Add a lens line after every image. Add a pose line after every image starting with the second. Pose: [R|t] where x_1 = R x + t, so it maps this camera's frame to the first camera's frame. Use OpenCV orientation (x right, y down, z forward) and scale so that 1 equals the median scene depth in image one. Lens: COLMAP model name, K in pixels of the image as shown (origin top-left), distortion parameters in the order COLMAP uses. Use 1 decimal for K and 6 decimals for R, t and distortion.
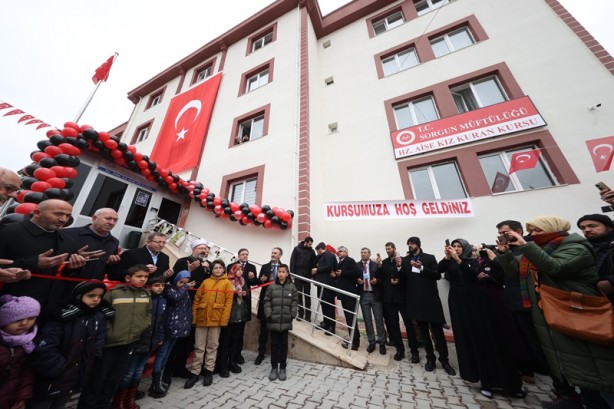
lens RADIAL K [[201.4, 0, 307.0], [0, 201.4, 204.5], [0, 0, 1]] dist [-0.000223, -0.000027]
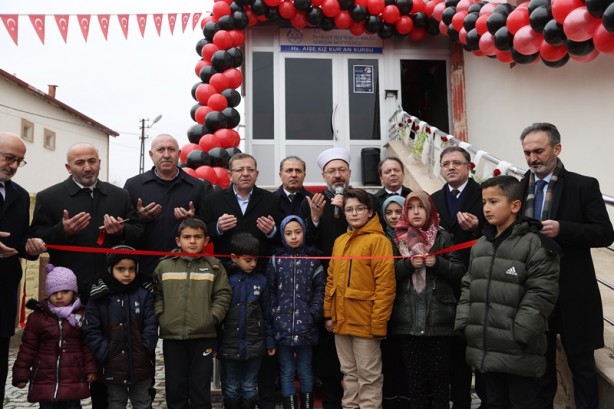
lens RADIAL K [[560.6, 0, 306.9], [0, 560.6, 229.7], [0, 0, 1]] dist [-0.005681, -0.003113]
pose [[0.460063, -0.056210, -0.886105, 0.290916], [0.355656, 0.926097, 0.125908, 0.101370], [0.813542, -0.373074, 0.446054, 0.229077]]
